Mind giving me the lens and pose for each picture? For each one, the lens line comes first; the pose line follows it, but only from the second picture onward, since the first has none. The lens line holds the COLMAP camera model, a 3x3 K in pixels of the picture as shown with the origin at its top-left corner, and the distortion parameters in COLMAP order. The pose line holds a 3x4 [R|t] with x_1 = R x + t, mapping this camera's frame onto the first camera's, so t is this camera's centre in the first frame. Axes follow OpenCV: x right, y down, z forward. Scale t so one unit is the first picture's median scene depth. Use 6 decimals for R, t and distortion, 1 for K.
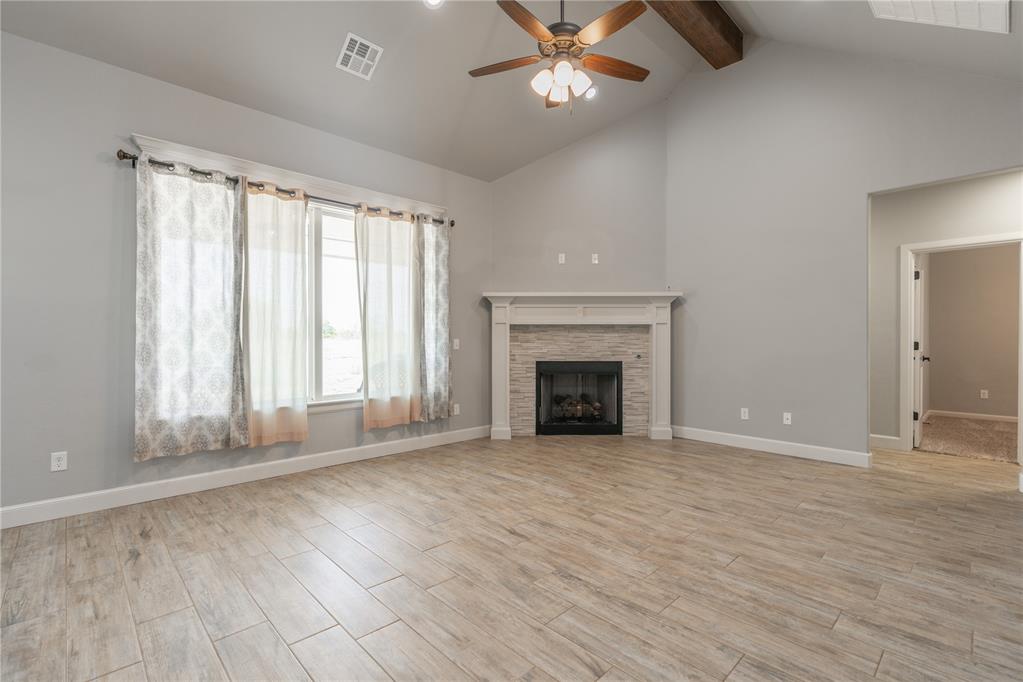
lens RADIAL K [[466.1, 0, 511.5], [0, 466.1, 341.0], [0, 0, 1]] dist [-0.005643, 0.000235]
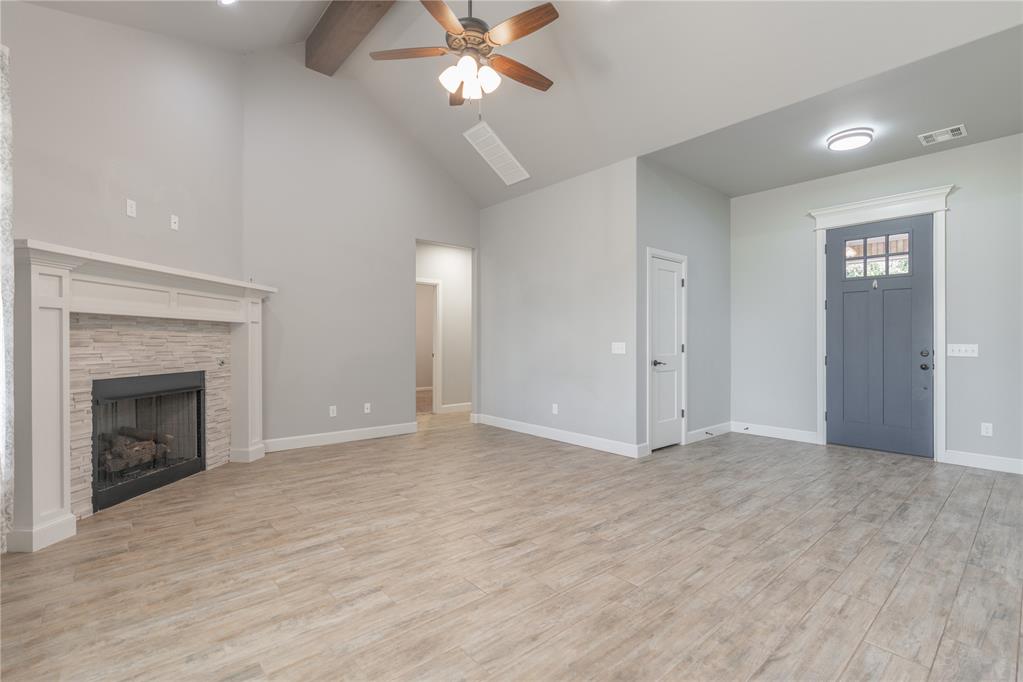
lens RADIAL K [[466.1, 0, 511.5], [0, 466.1, 341.0], [0, 0, 1]] dist [-0.005643, 0.000235]
pose [[0.048020, -0.001039, 0.998846, -0.698382], [0.001079, 0.999999, 0.000988, -0.004996], [-0.998846, 0.001031, 0.048021, 0.701900]]
